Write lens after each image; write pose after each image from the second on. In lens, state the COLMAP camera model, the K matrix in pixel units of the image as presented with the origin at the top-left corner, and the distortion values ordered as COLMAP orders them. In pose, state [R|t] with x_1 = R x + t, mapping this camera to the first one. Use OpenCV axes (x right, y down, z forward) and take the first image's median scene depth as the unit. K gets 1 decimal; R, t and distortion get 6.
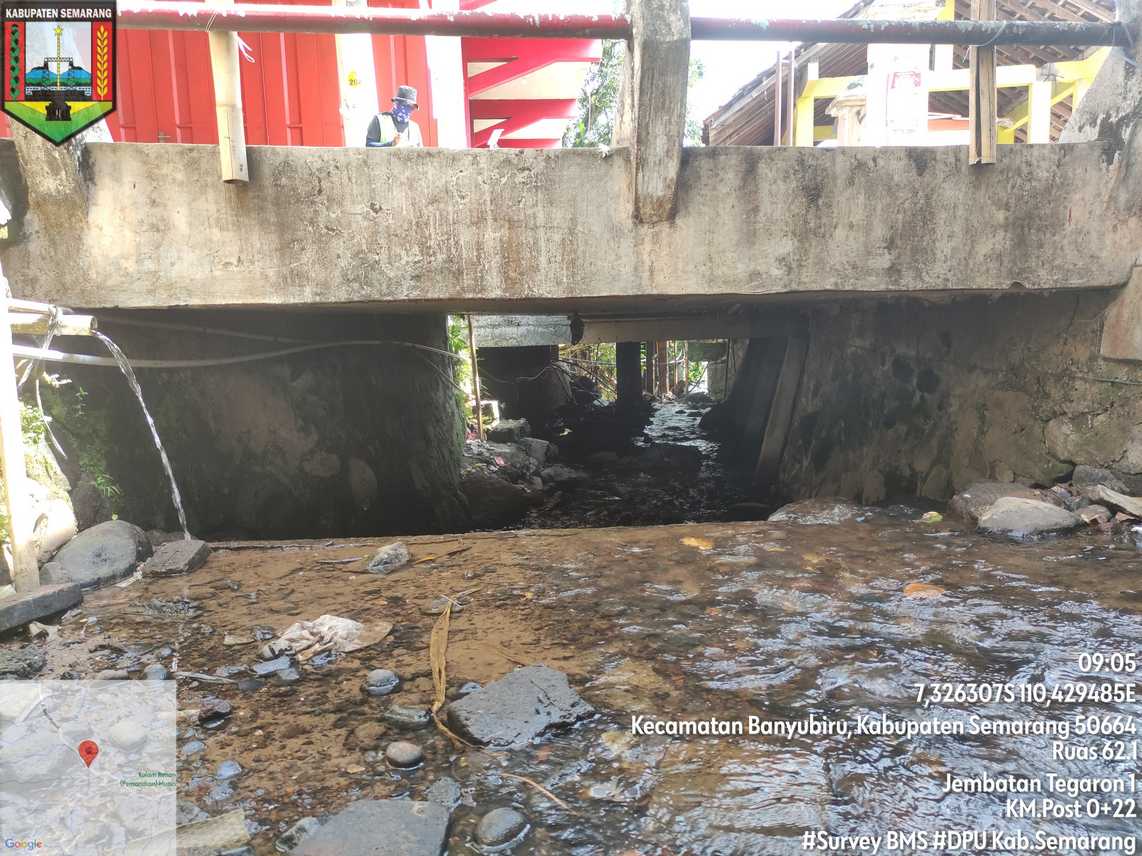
lens RADIAL K [[841.6, 0, 568.7], [0, 841.6, 426.4], [0, 0, 1]] dist [0.063047, -0.069790]
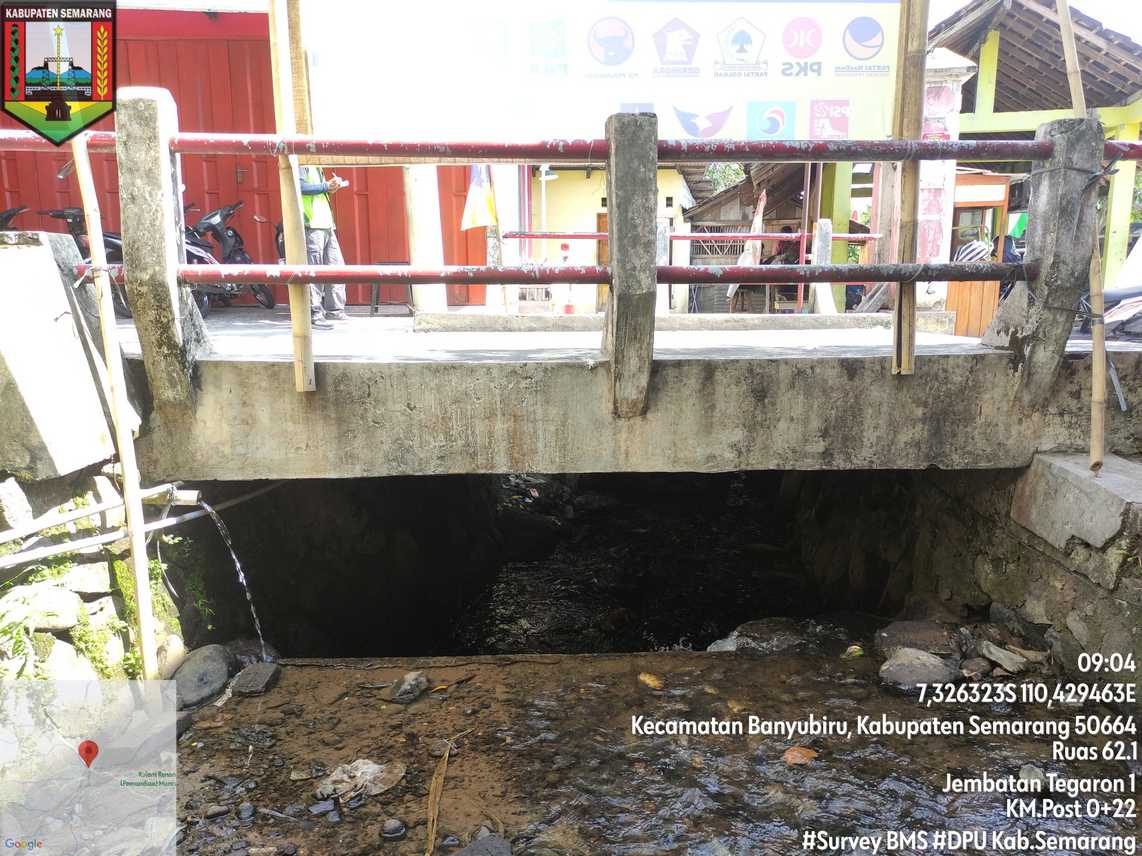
lens RADIAL K [[841.6, 0, 568.7], [0, 841.6, 426.4], [0, 0, 1]] dist [0.063047, -0.069790]
pose [[0.997289, 0.033801, -0.065365, 0.095301], [-0.031156, 0.998670, 0.041067, -0.282931], [0.066666, -0.038919, 0.997016, -0.263147]]
